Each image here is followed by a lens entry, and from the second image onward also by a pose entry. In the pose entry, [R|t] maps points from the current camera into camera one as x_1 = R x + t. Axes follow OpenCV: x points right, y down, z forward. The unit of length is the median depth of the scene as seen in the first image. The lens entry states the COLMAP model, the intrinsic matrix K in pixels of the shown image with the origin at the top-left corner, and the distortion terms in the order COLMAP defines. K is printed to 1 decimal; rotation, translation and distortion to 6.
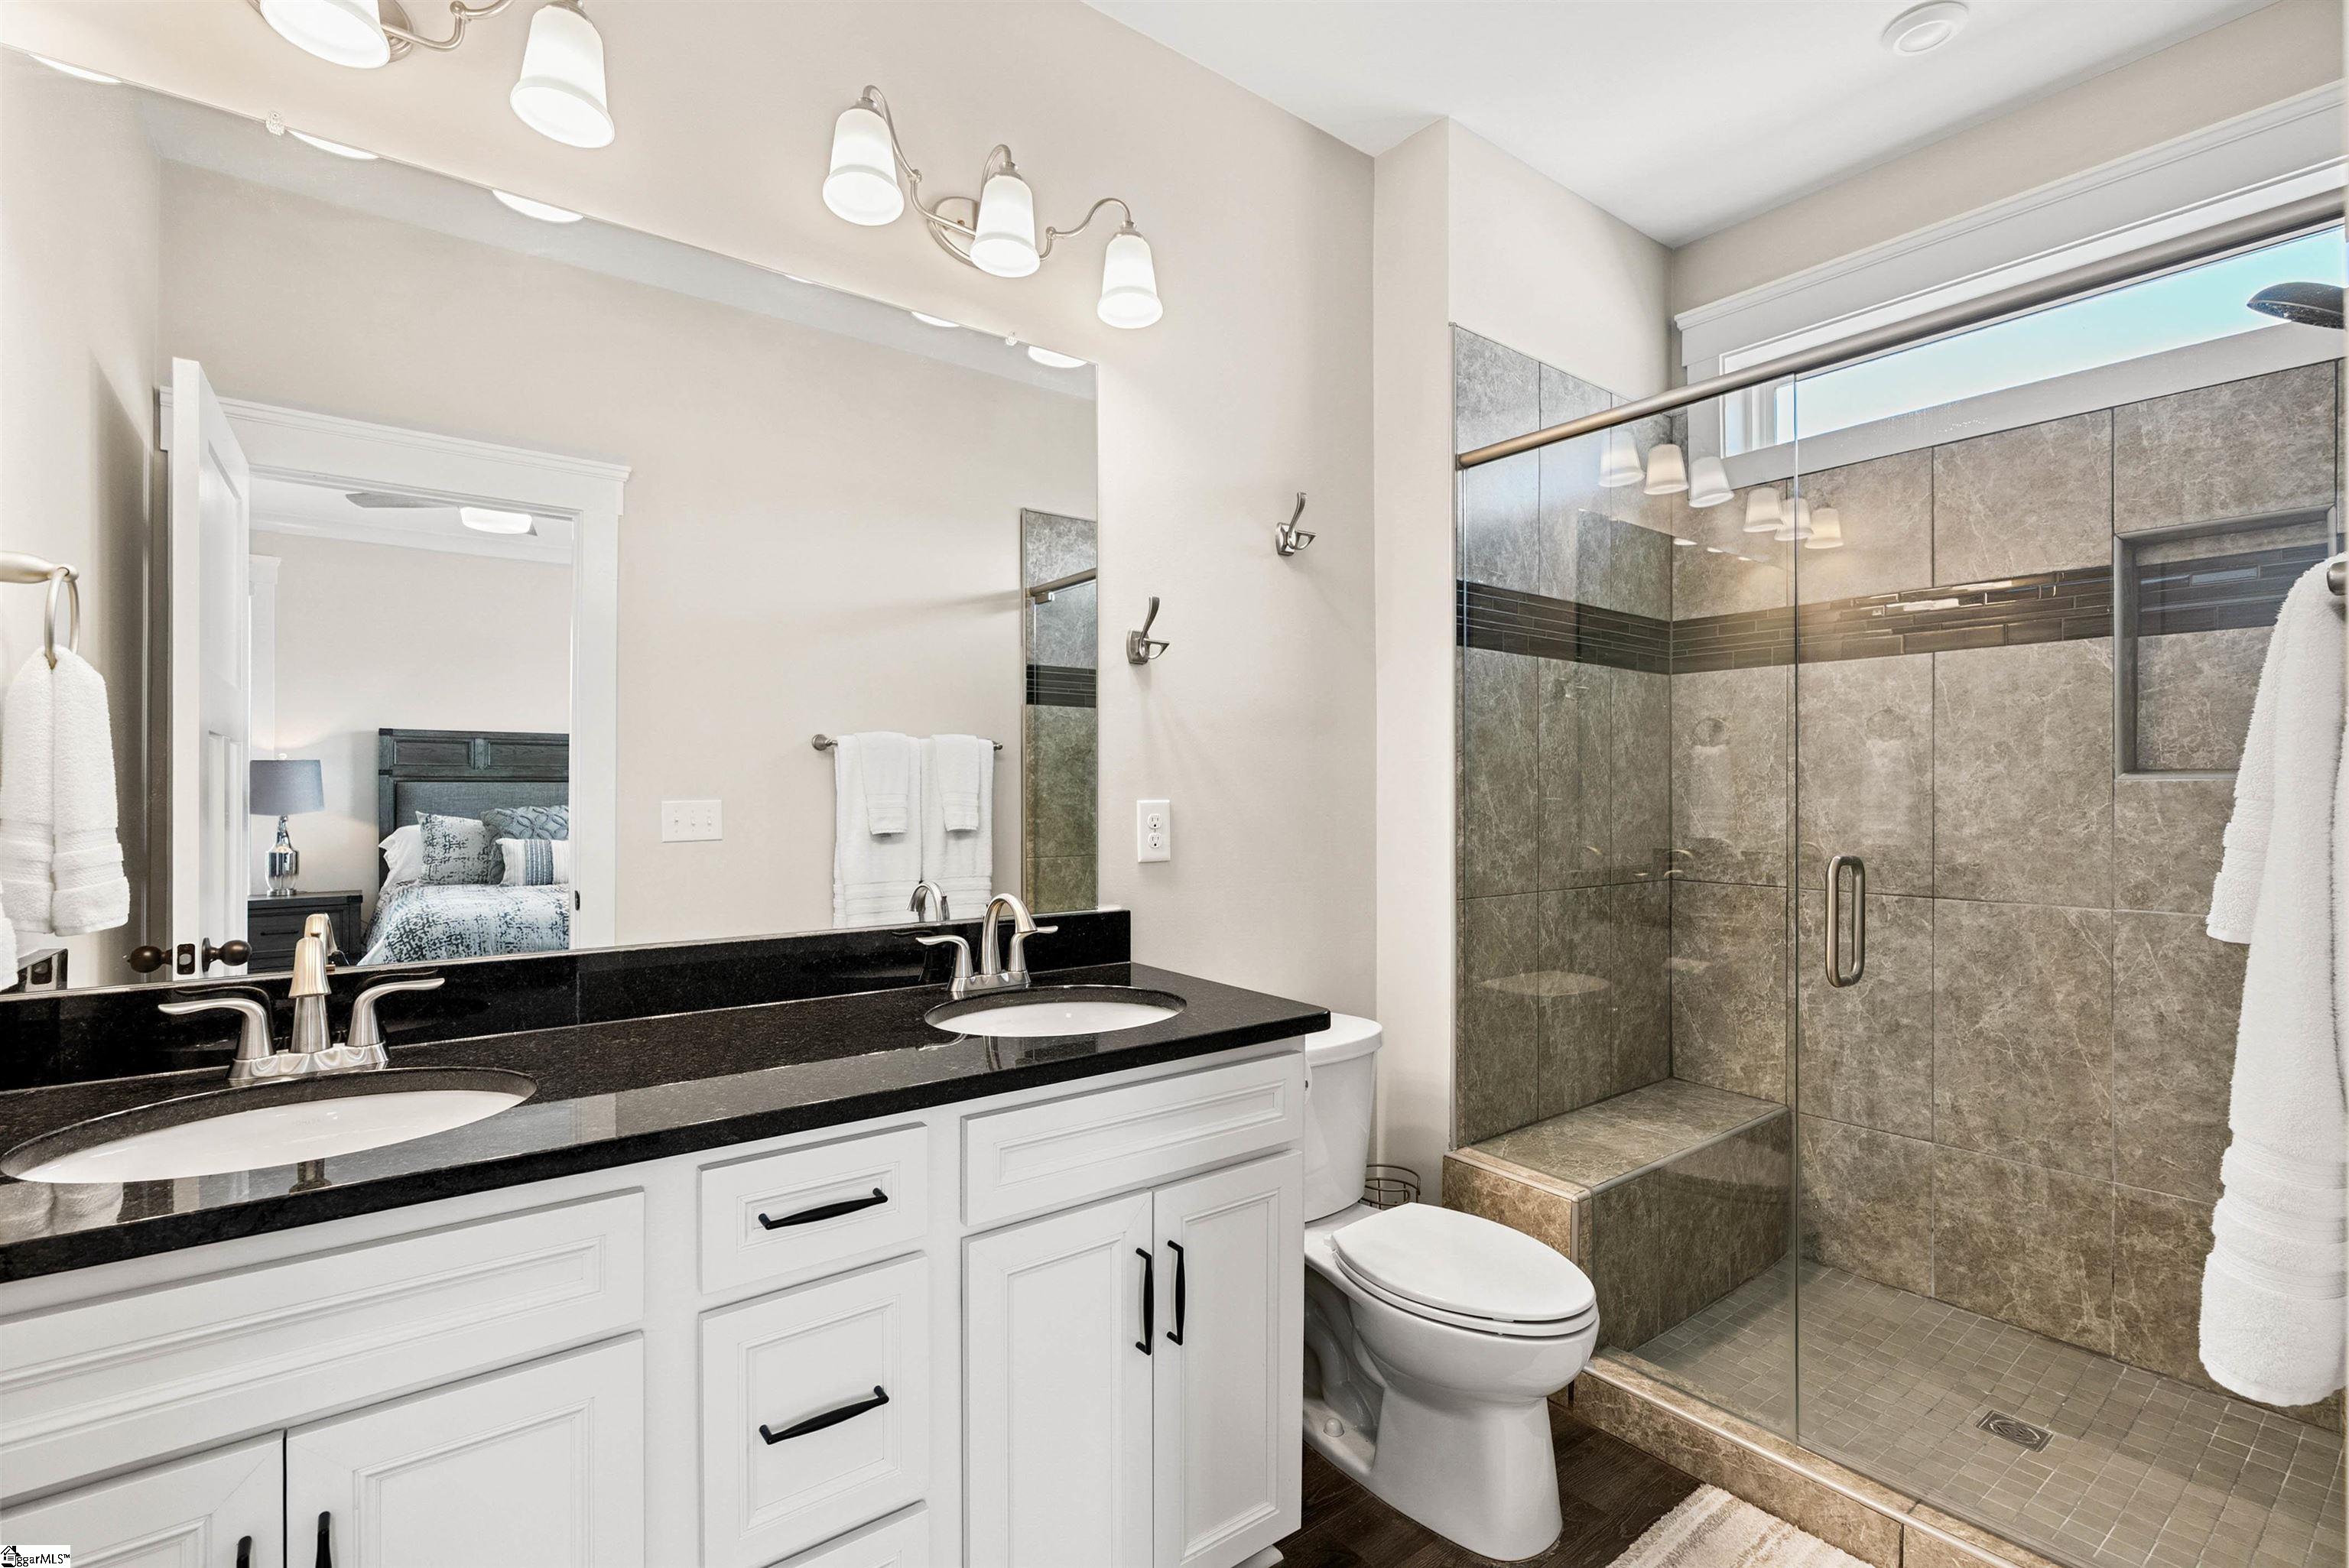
lens RADIAL K [[1072.6, 0, 1182.9], [0, 1072.6, 800.8], [0, 0, 1]] dist [-0.015393, 0.005919]
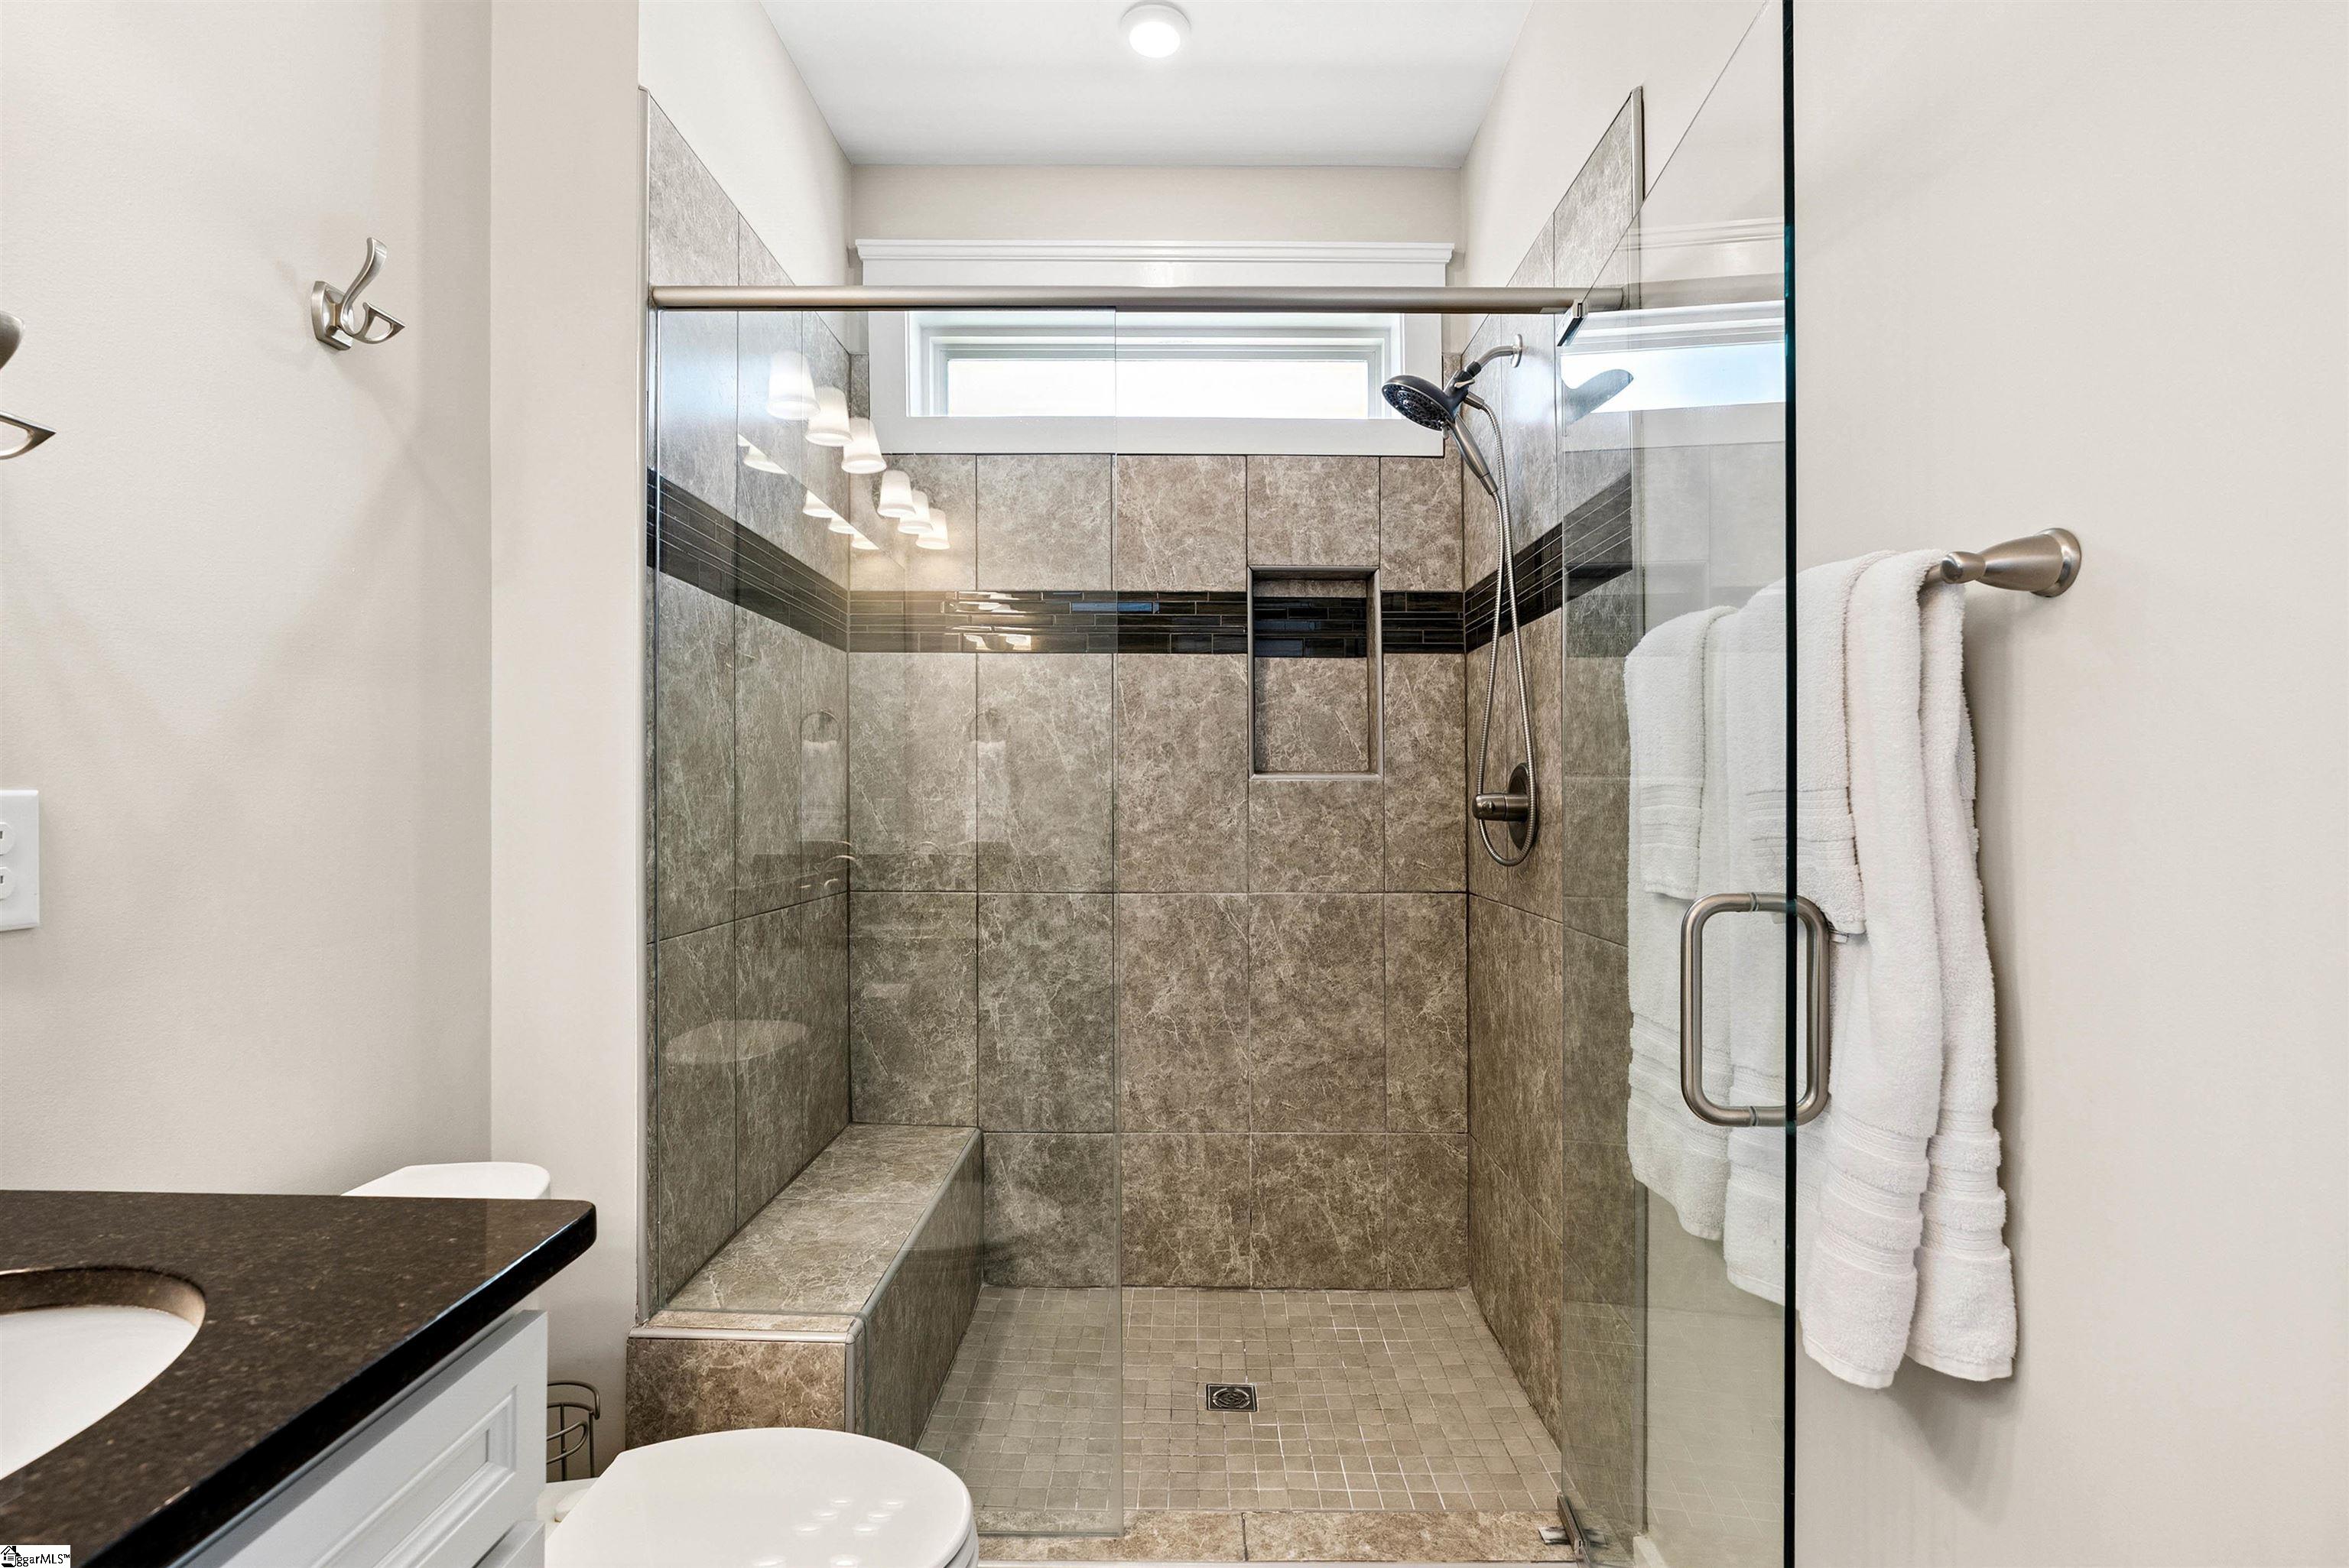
lens RADIAL K [[1072.6, 0, 1215.8], [0, 1072.6, 788.9], [0, 0, 1]] dist [-0.015393, 0.005919]
pose [[0.609768, 0.008260, 0.792537, -0.055746], [0.003557, 0.999907, -0.013157, 0.005157], [-0.792572, 0.010842, 0.609682, 0.307094]]
